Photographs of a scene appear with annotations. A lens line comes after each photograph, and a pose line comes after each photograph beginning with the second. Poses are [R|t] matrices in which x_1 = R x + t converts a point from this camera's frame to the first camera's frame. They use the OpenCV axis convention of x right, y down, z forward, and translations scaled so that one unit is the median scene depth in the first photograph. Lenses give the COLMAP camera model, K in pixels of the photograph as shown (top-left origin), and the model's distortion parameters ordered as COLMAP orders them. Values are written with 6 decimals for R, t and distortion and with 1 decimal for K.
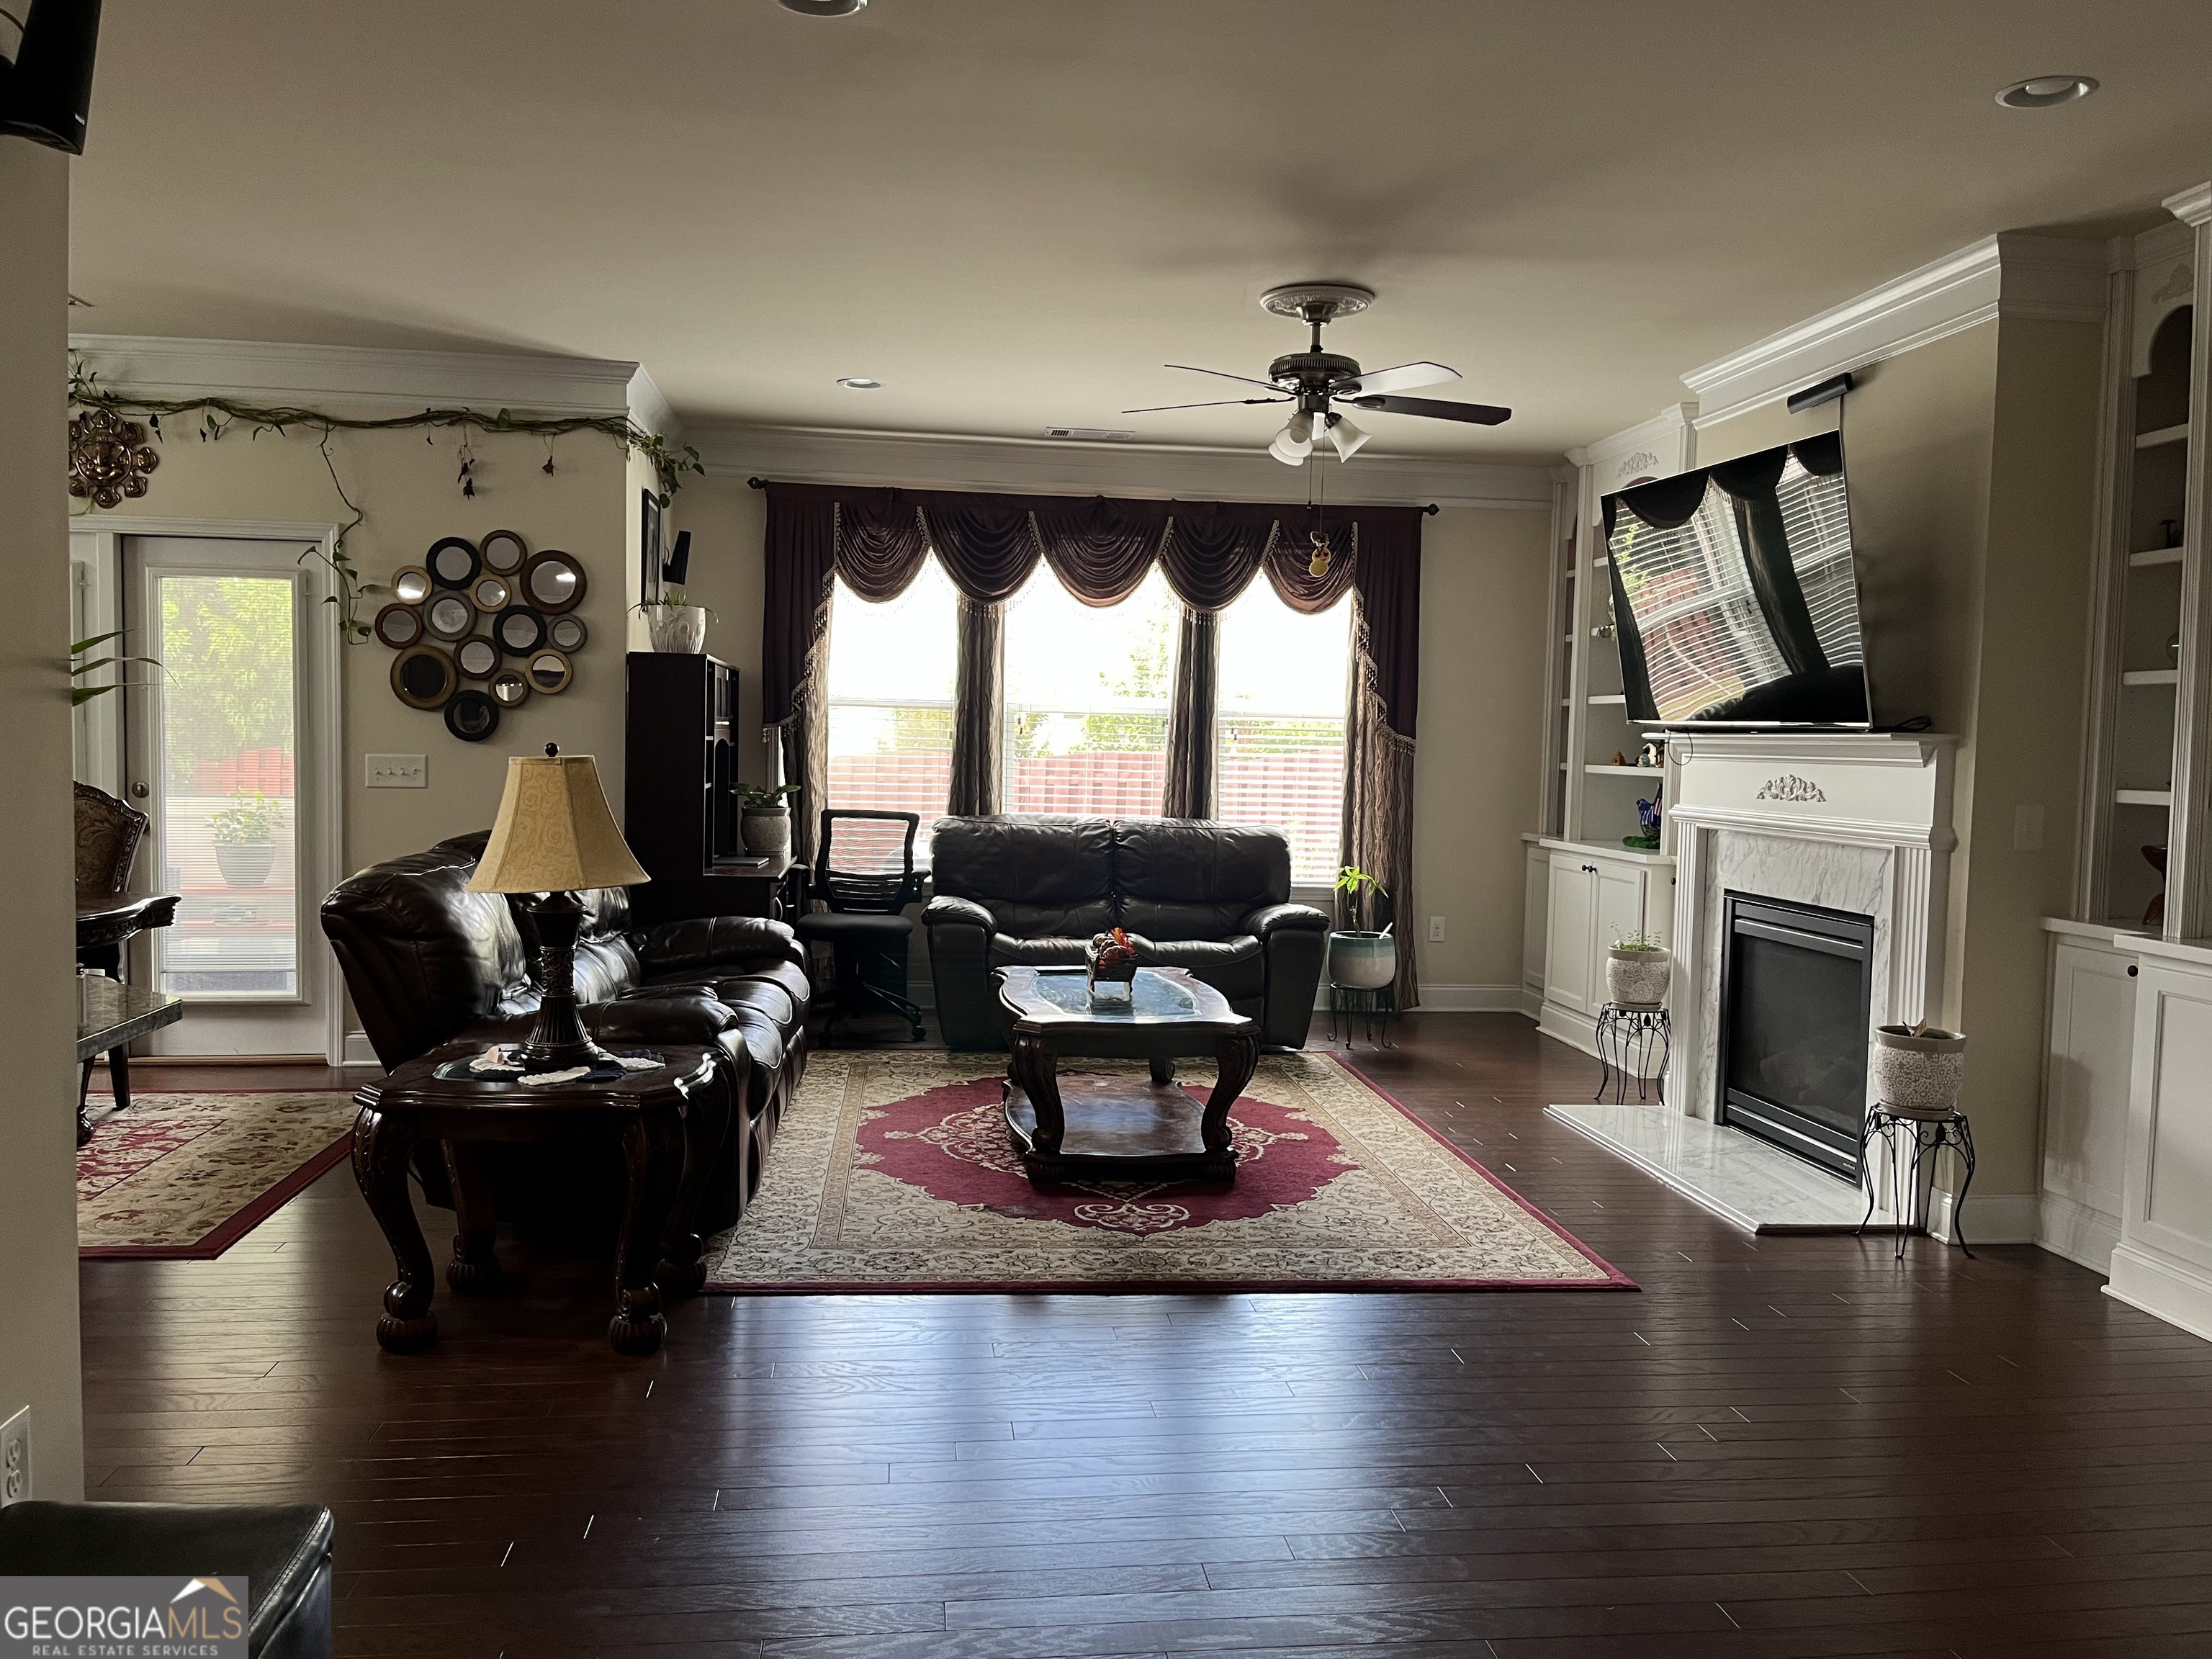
lens RADIAL K [[1726.2, 0, 1108.2], [0, 1726.2, 828.6], [0, 0, 1]] dist [0.082513, -0.052104]
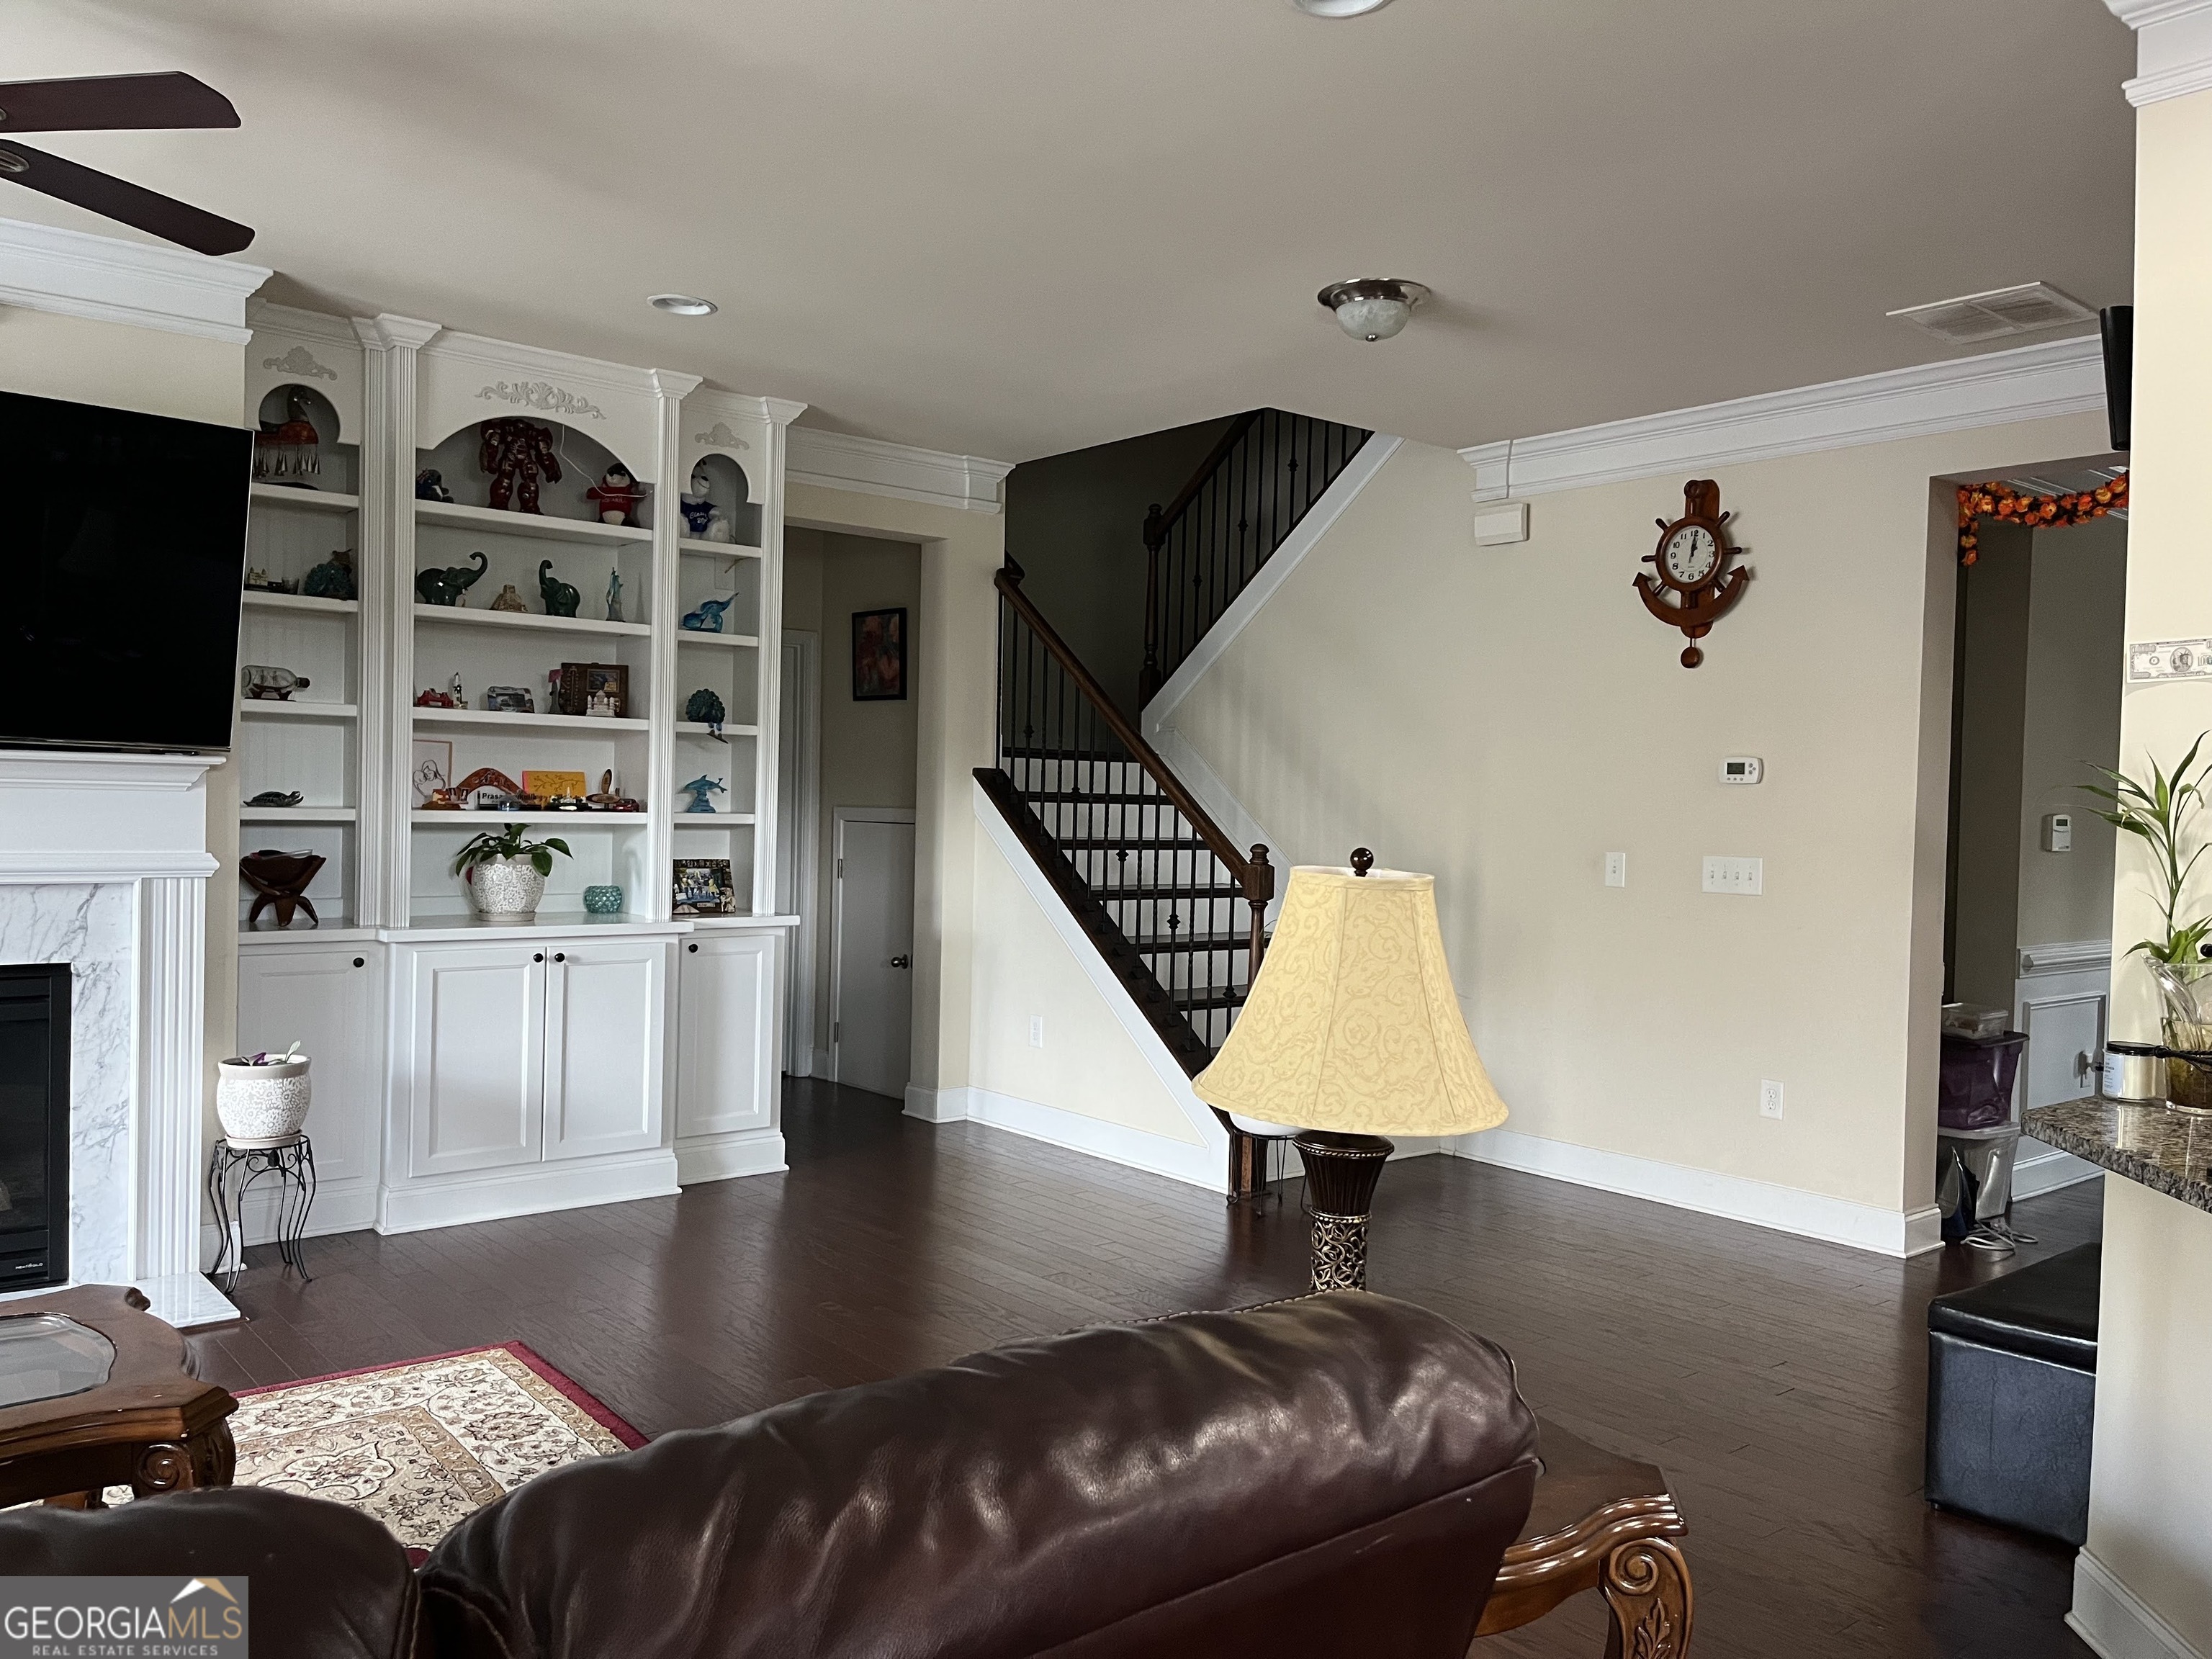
lens RADIAL K [[1726.2, 0, 1103.2], [0, 1726.2, 833.5], [0, 0, 1]] dist [0.082513, -0.052104]
pose [[-0.532650, -0.057834, 0.844357, -0.535309], [0.007691, 0.997290, 0.073162, -0.069599], [-0.846301, 0.045464, -0.530762, 0.970927]]
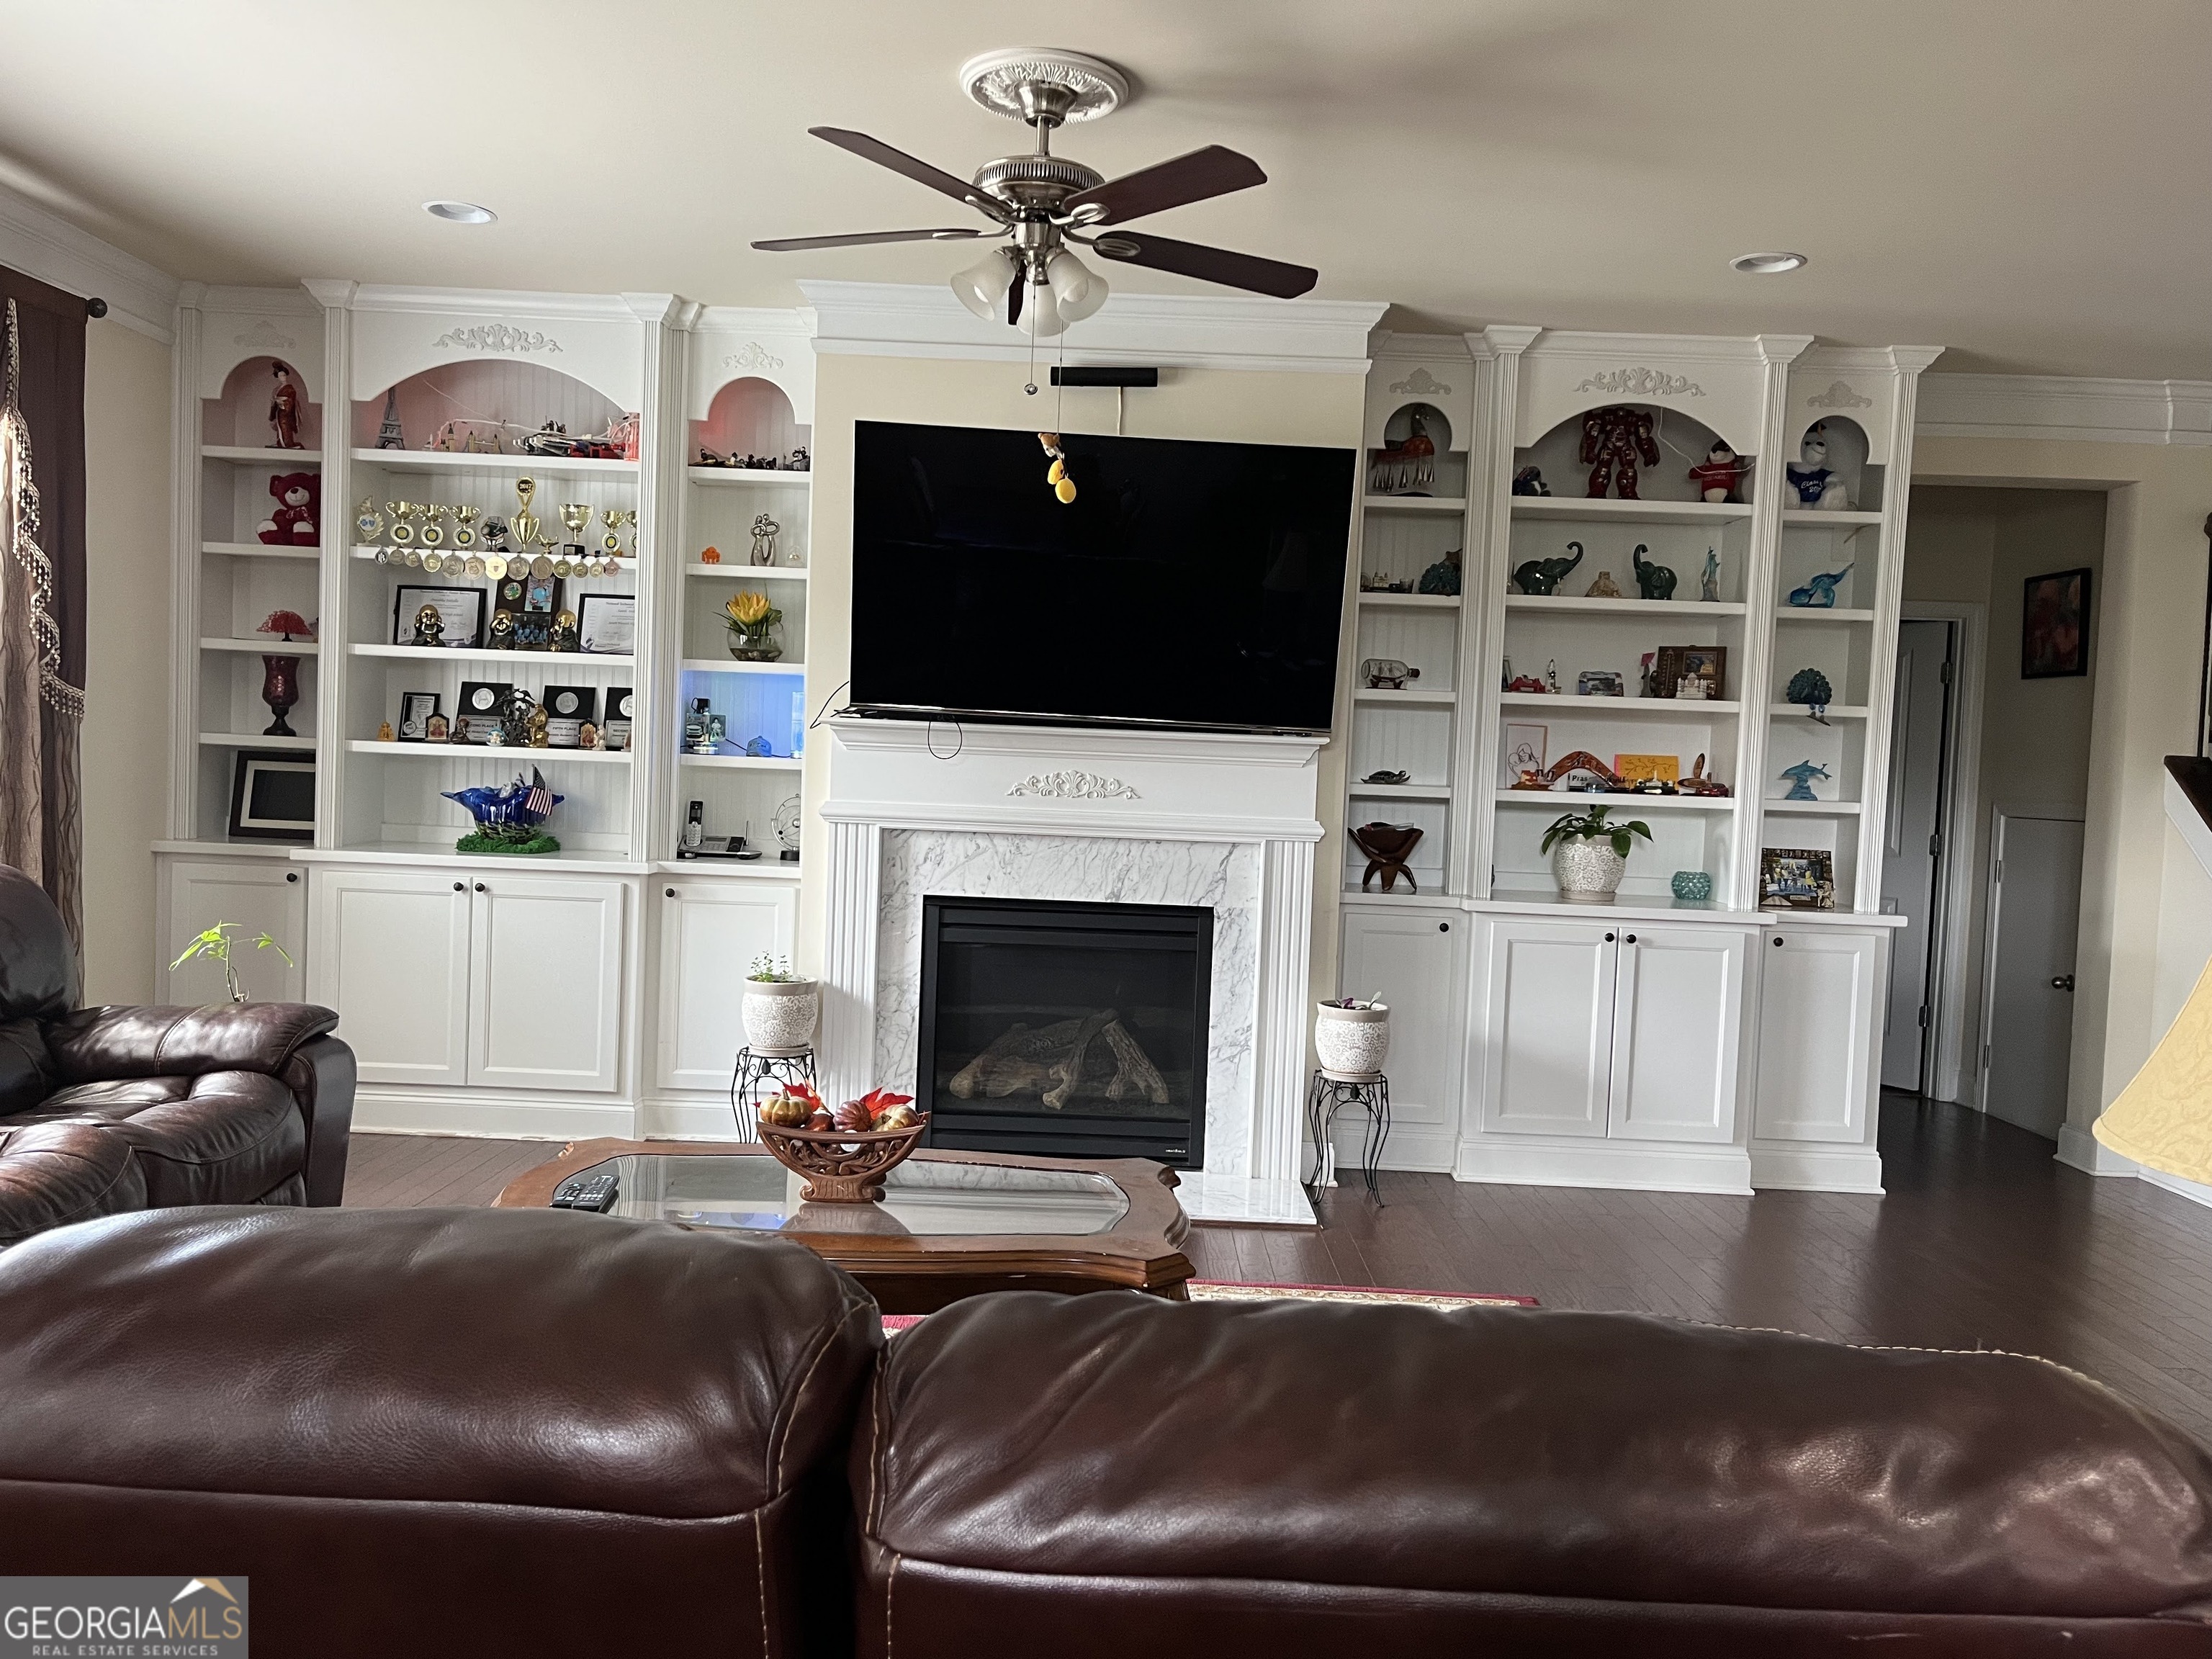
lens RADIAL K [[1726.2, 0, 1108.1], [0, 1726.2, 836.4], [0, 0, 1]] dist [0.082513, -0.052104]
pose [[0.130791, -0.067472, 0.989111, -0.559049], [0.016503, 0.997691, 0.065875, -0.058164], [-0.991273, 0.007707, 0.131602, 0.874512]]
